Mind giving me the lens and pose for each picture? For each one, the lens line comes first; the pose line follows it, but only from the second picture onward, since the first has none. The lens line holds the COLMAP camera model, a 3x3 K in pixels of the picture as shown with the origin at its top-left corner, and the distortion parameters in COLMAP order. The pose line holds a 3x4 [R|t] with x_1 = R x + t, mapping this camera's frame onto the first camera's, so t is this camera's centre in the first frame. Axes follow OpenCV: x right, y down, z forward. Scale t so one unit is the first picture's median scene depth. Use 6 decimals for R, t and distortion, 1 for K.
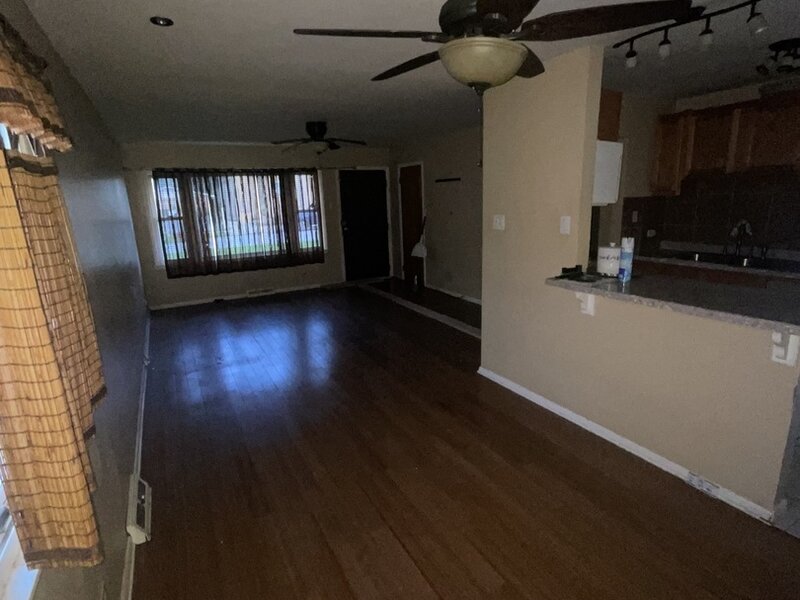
lens RADIAL K [[433.6, 0, 400.0], [0, 433.6, 300.0], [0, 0, 1]] dist [-0.020053, 0.017472]
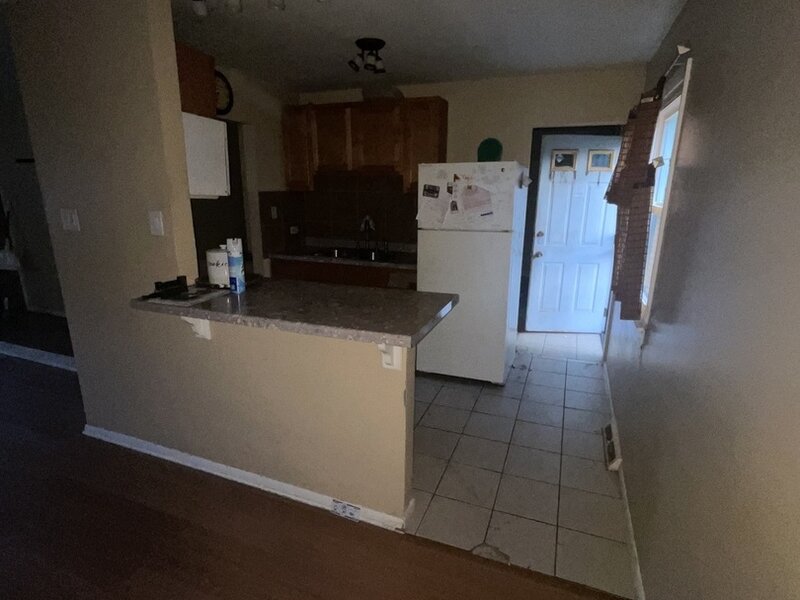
lens RADIAL K [[433.6, 0, 400.0], [0, 433.6, 300.0], [0, 0, 1]] dist [-0.020053, 0.017472]
pose [[0.771684, -0.120441, 0.624498, 0.236015], [0.115630, 0.992110, 0.048456, -0.032795], [-0.625407, 0.034818, 0.779522, 0.178813]]
